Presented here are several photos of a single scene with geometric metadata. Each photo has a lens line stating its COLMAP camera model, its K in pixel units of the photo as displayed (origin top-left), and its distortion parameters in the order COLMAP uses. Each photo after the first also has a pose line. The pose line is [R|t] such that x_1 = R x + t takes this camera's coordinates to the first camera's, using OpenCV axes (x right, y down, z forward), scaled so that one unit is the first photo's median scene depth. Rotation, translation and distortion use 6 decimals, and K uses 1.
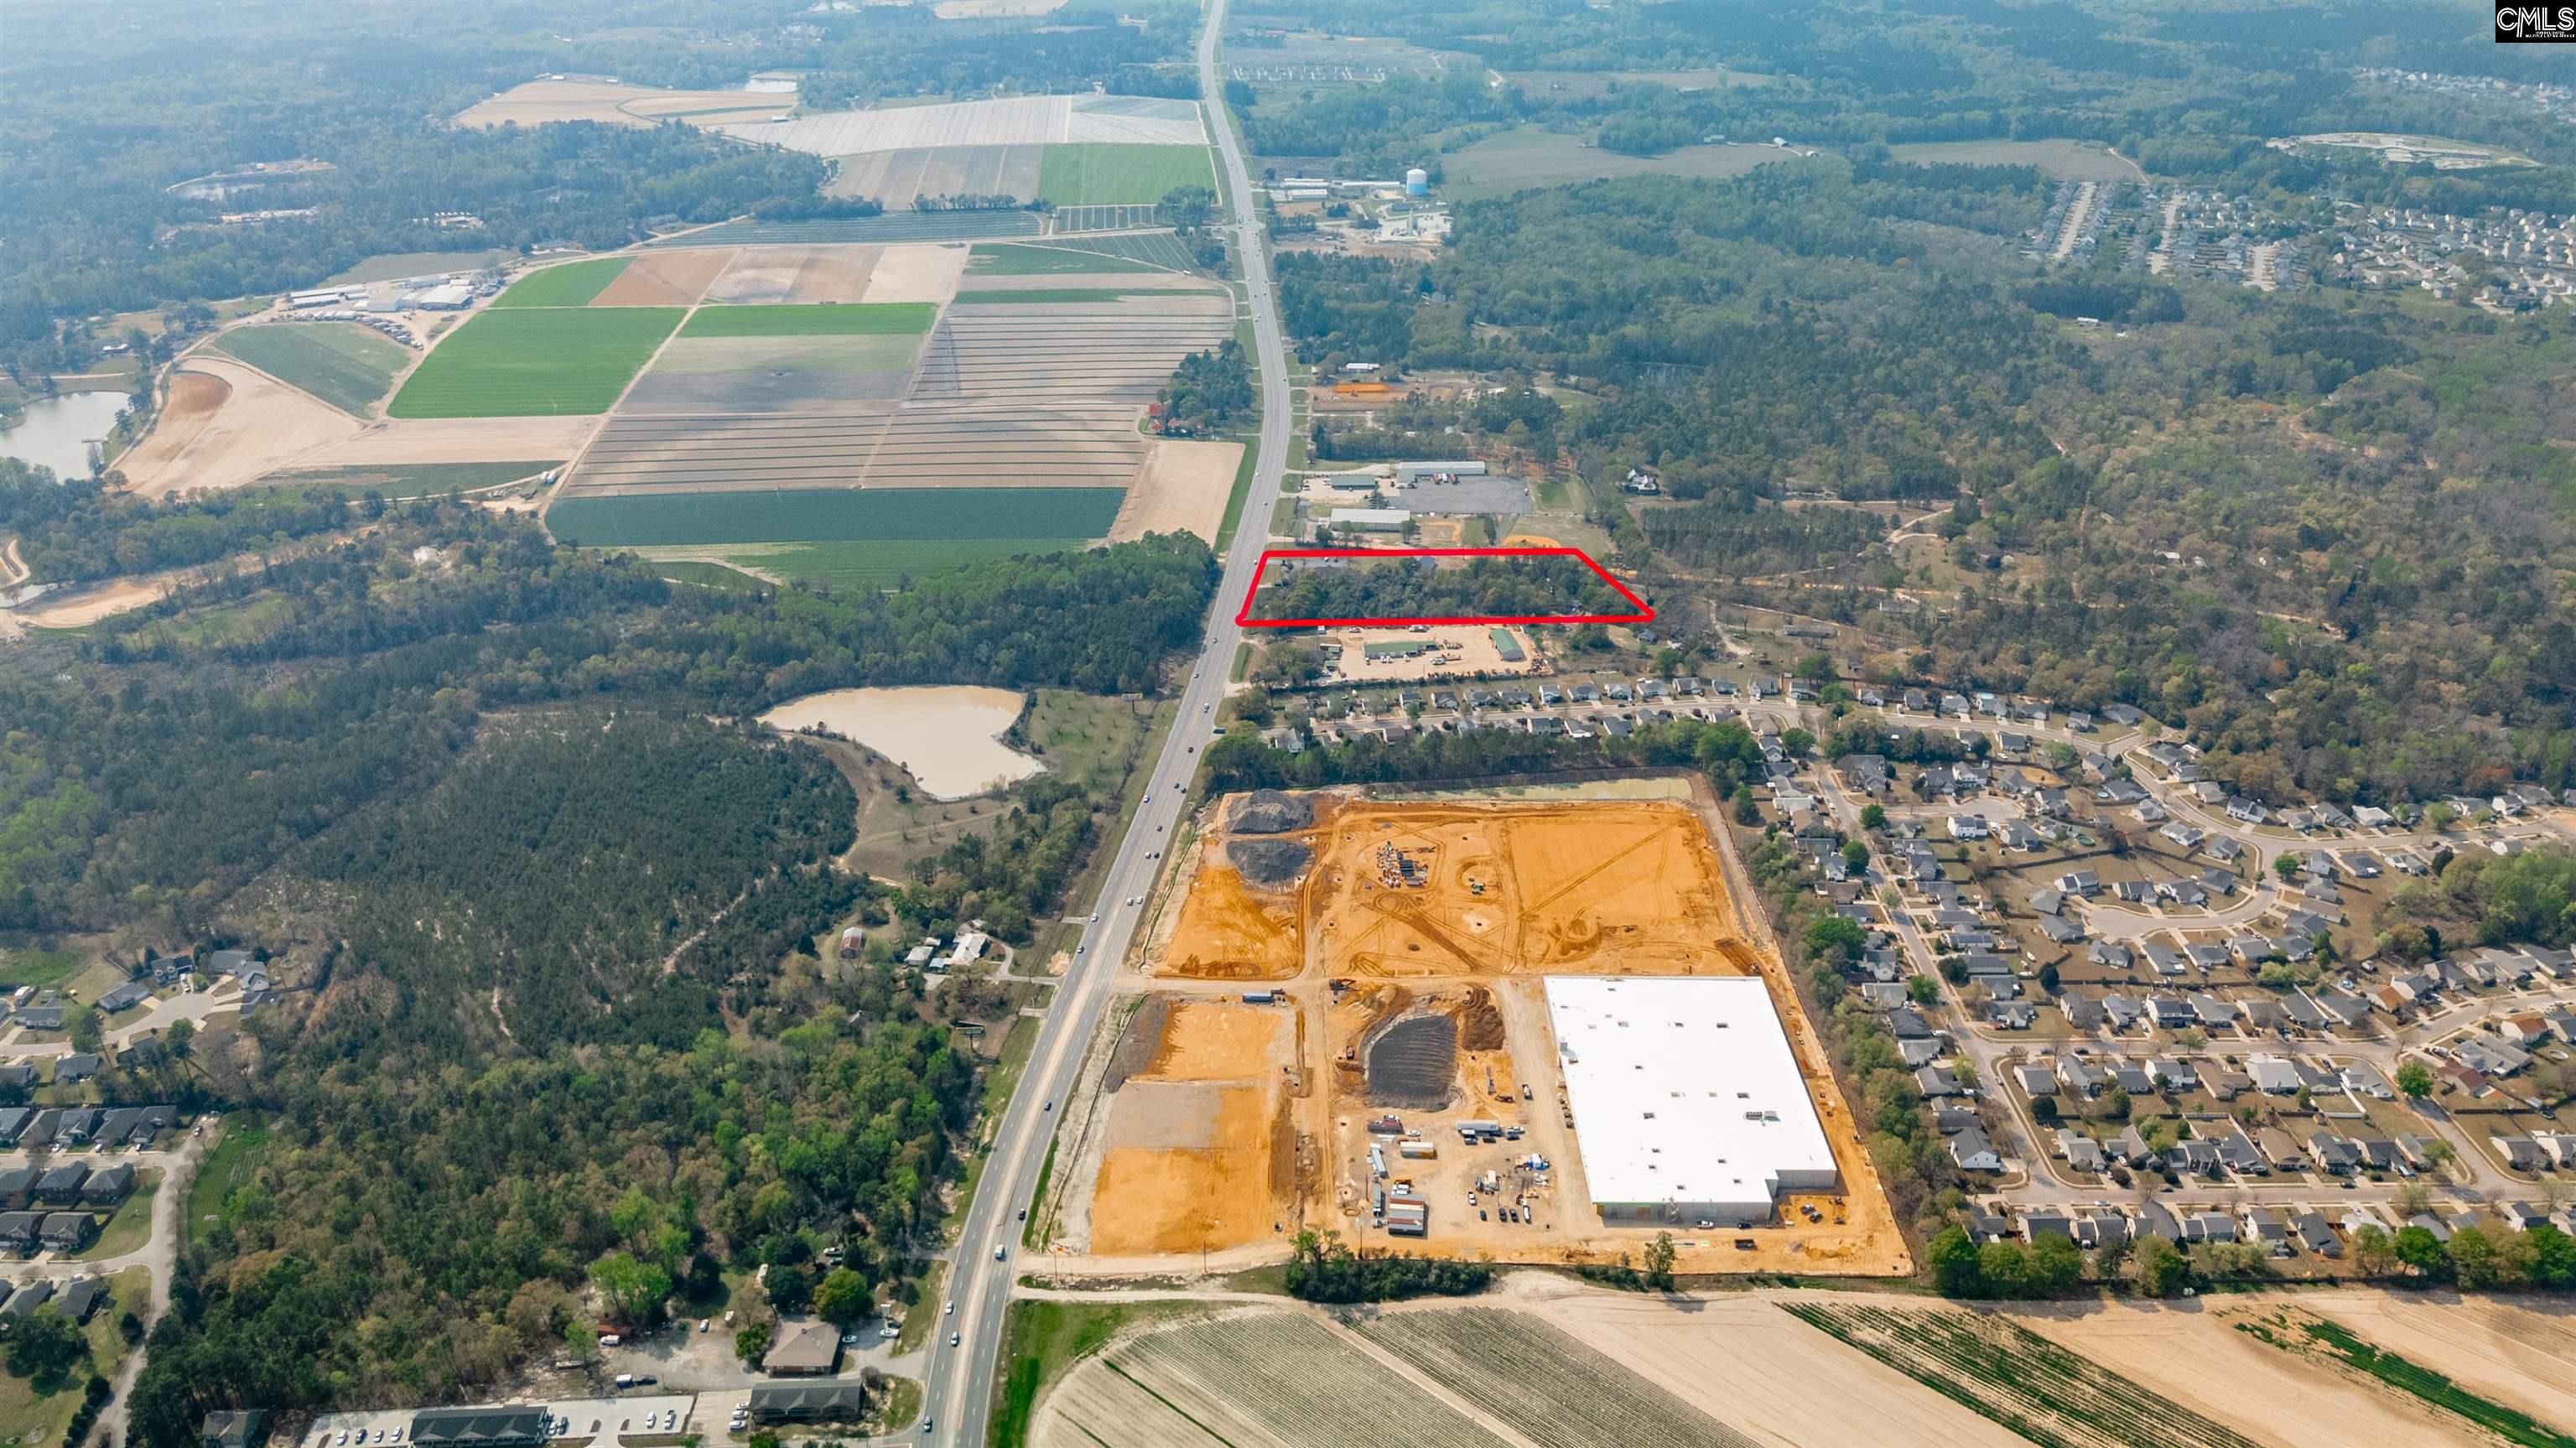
lens RADIAL K [[1889.9, 0, 1290.8], [0, 1889.9, 736.1], [0, 0, 1]] dist [0.069877, -0.067096]
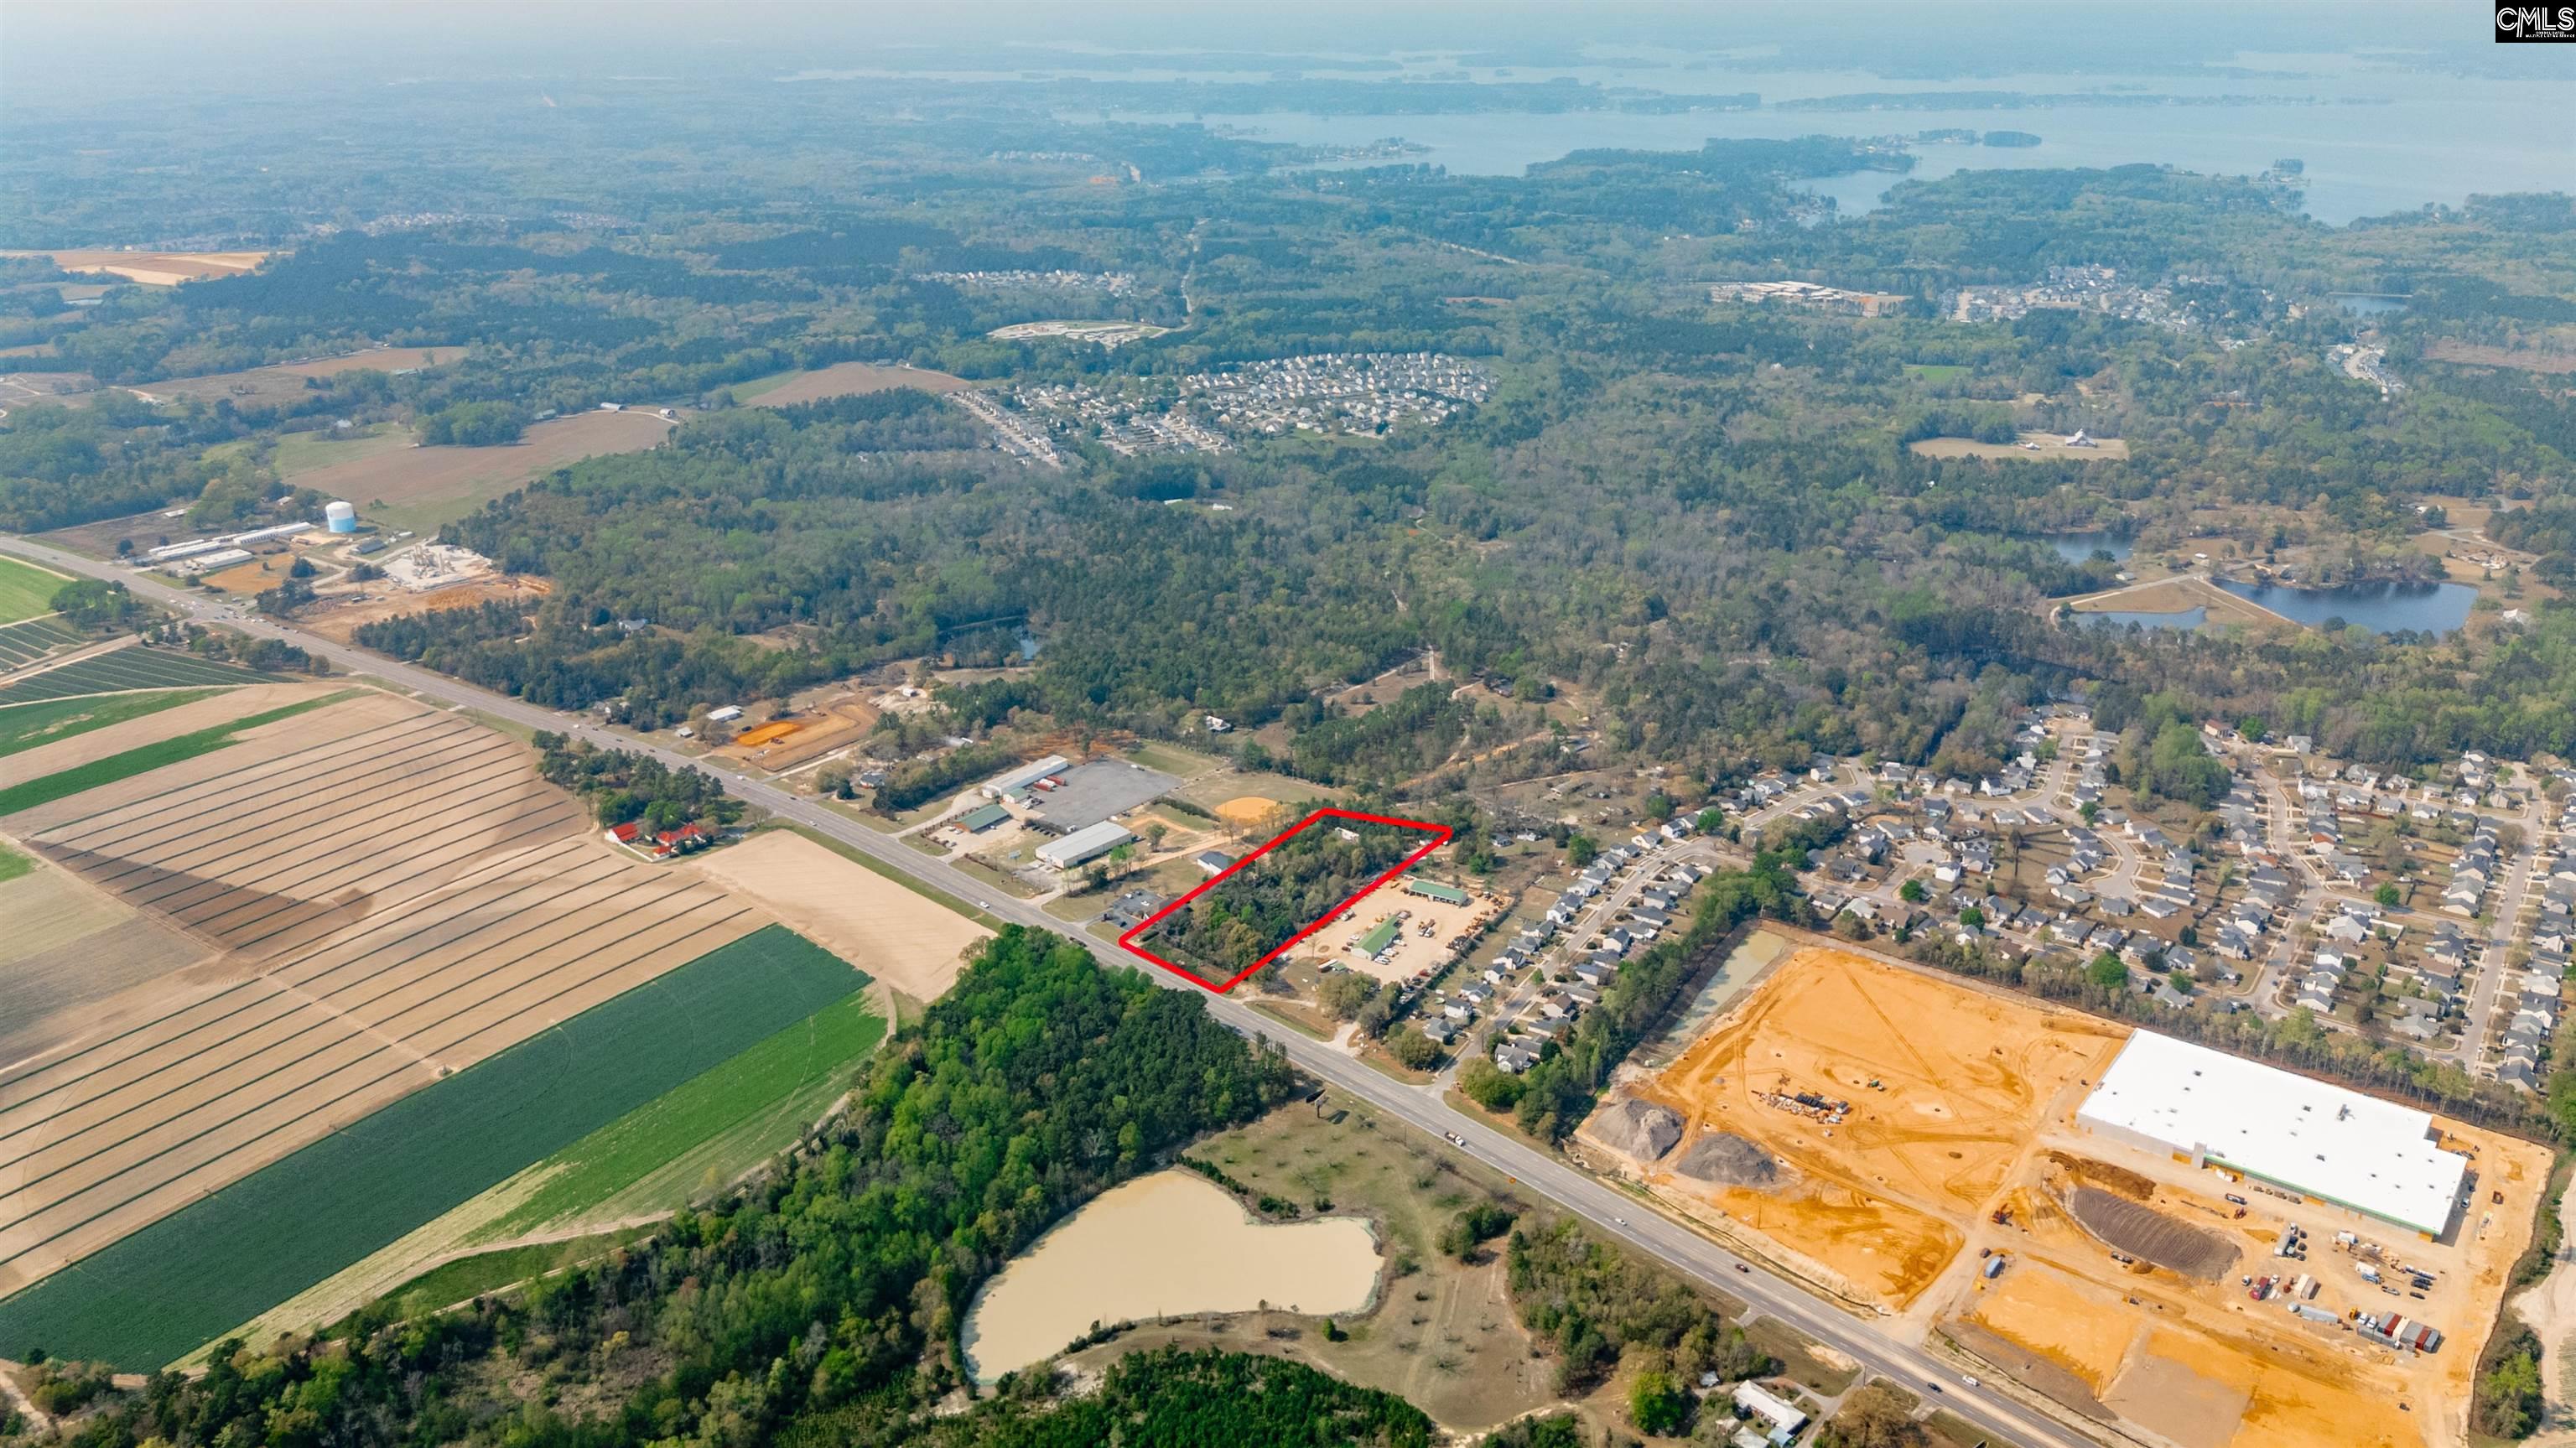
lens RADIAL K [[1889.9, 0, 1283.5], [0, 1889.9, 705.4], [0, 0, 1]] dist [0.069877, -0.067096]
pose [[0.615679, -0.277689, 0.737447, -0.607622], [0.370312, 0.928033, 0.040289, -0.203351], [-0.695563, 0.248281, 0.674202, 0.391528]]
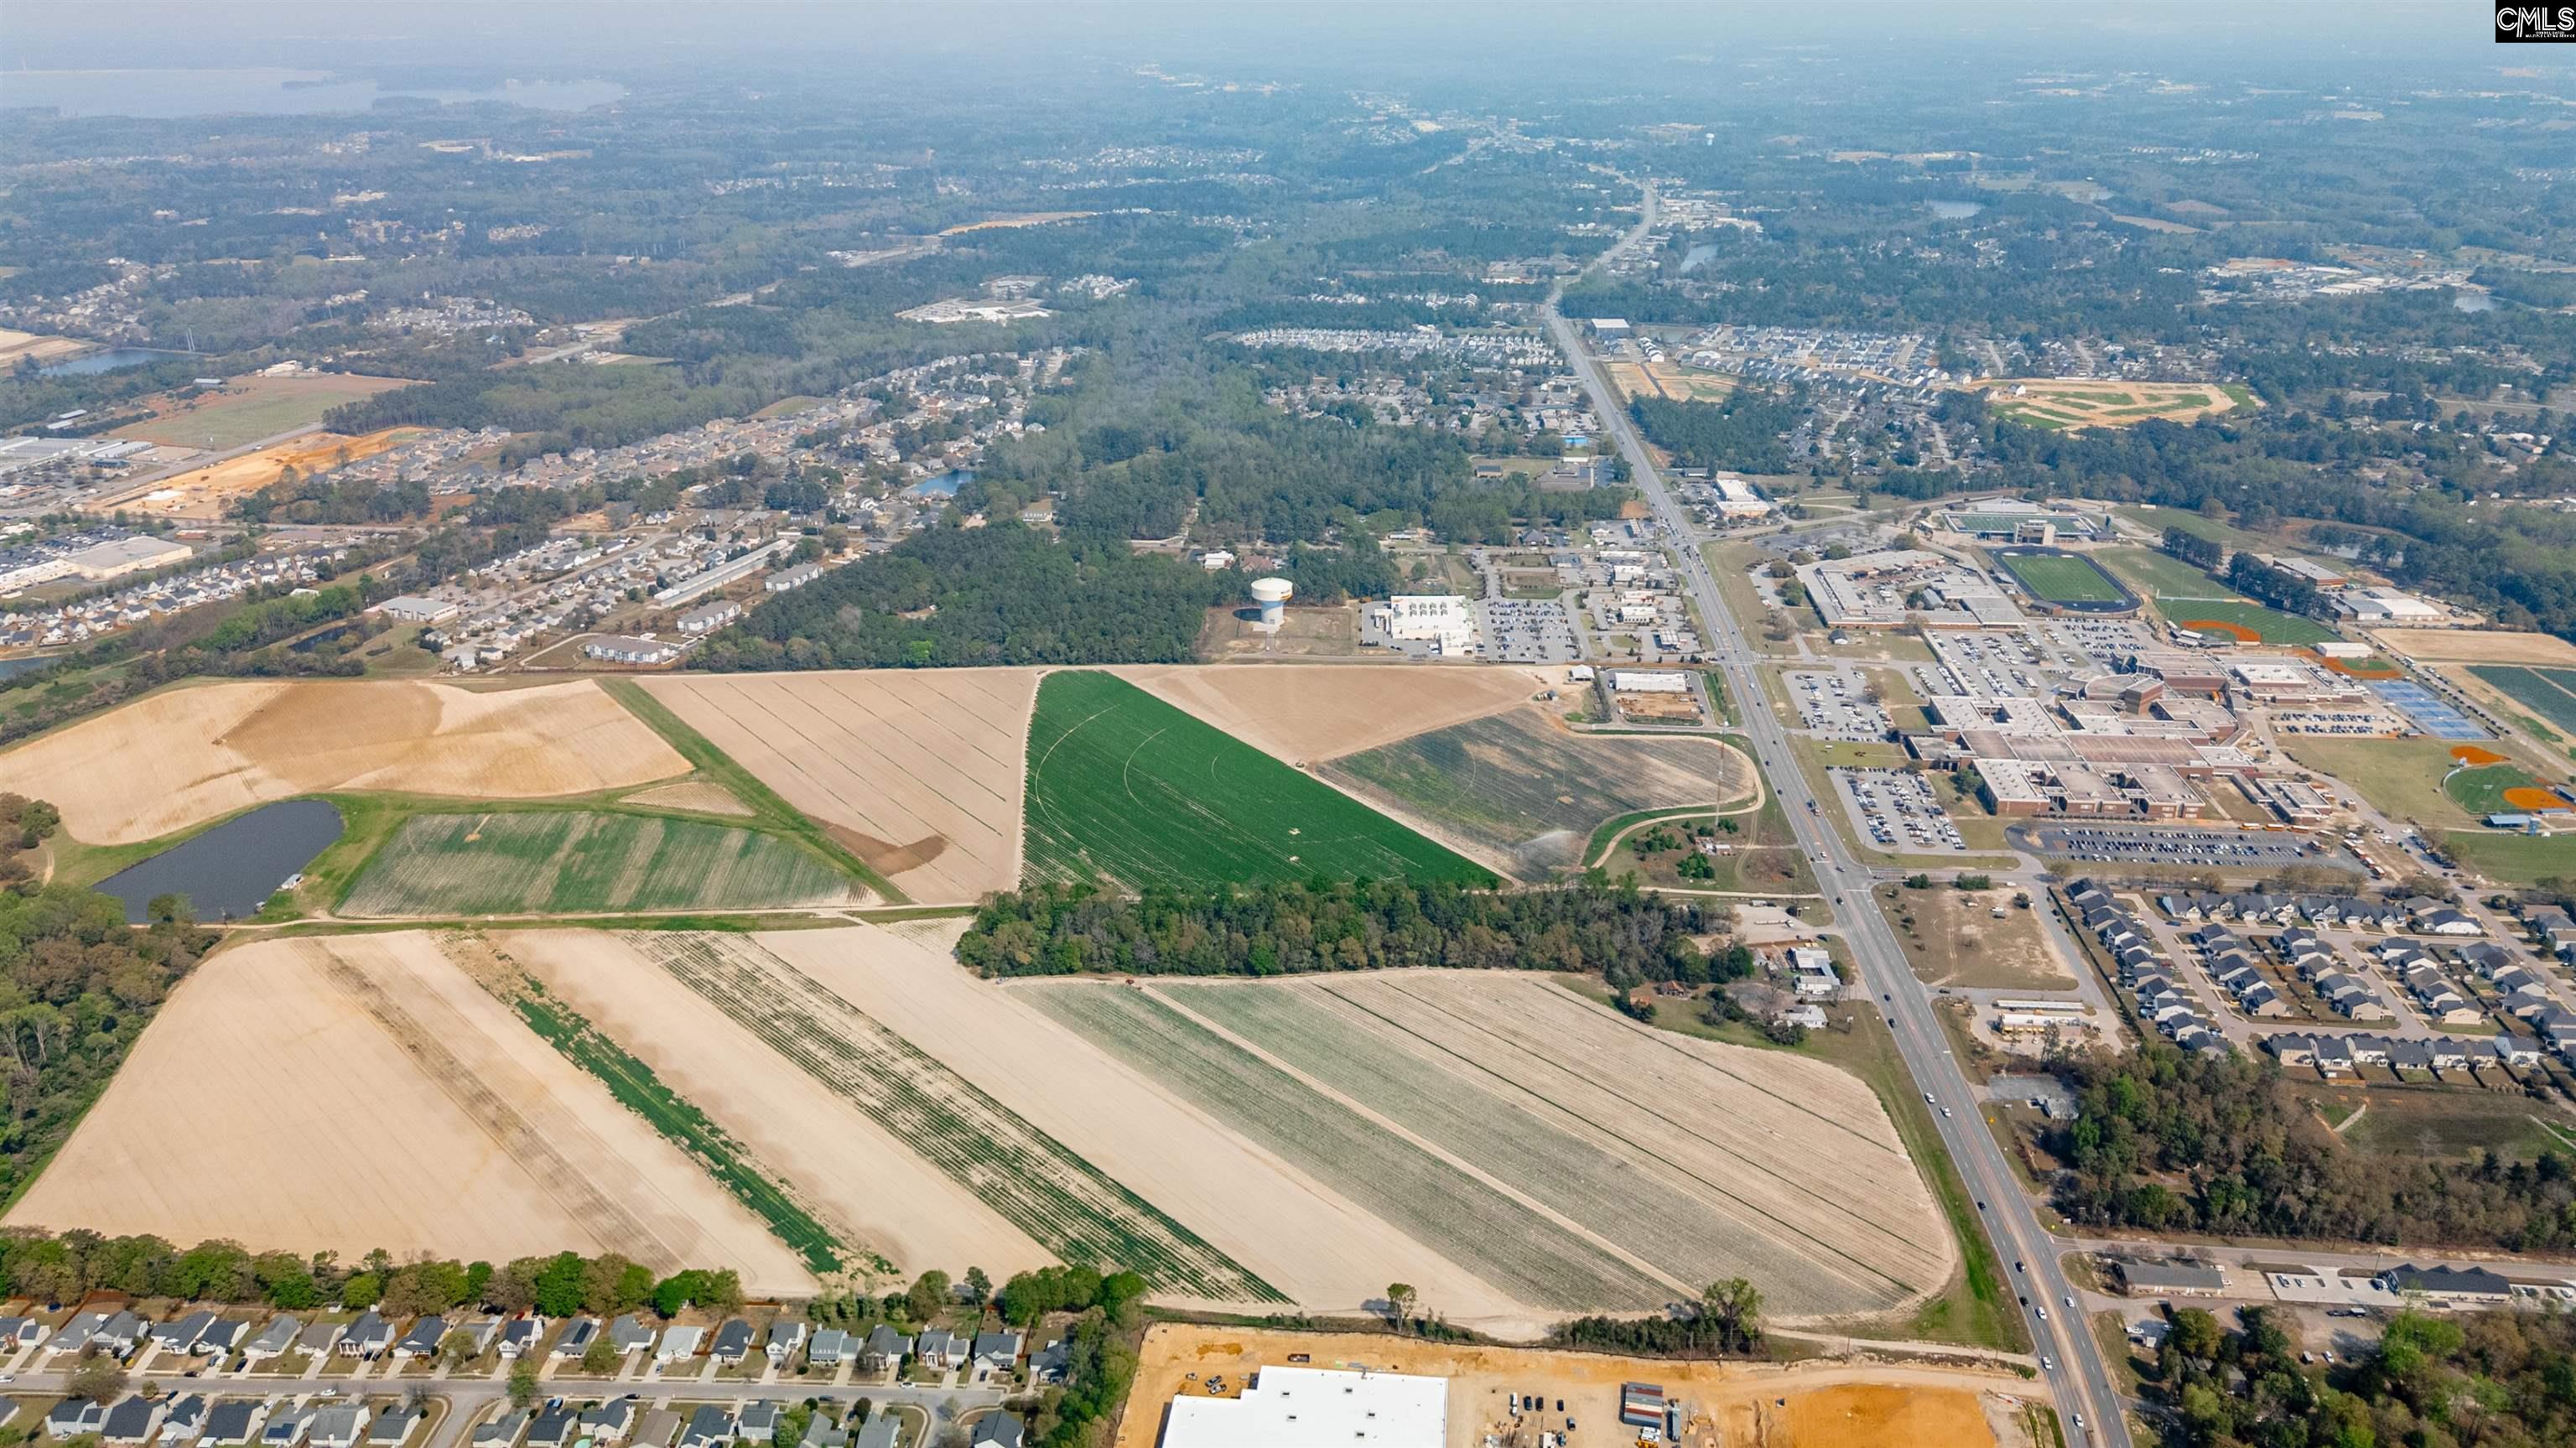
lens RADIAL K [[1889.9, 0, 1291.5], [0, 1889.9, 737.3], [0, 0, 1]] dist [0.069877, -0.067096]
pose [[-0.994218, -0.033205, 0.102121, 0.091456], [0.056624, 0.645926, 0.761297, -0.425440], [-0.091241, 0.762677, -0.640311, 0.841403]]
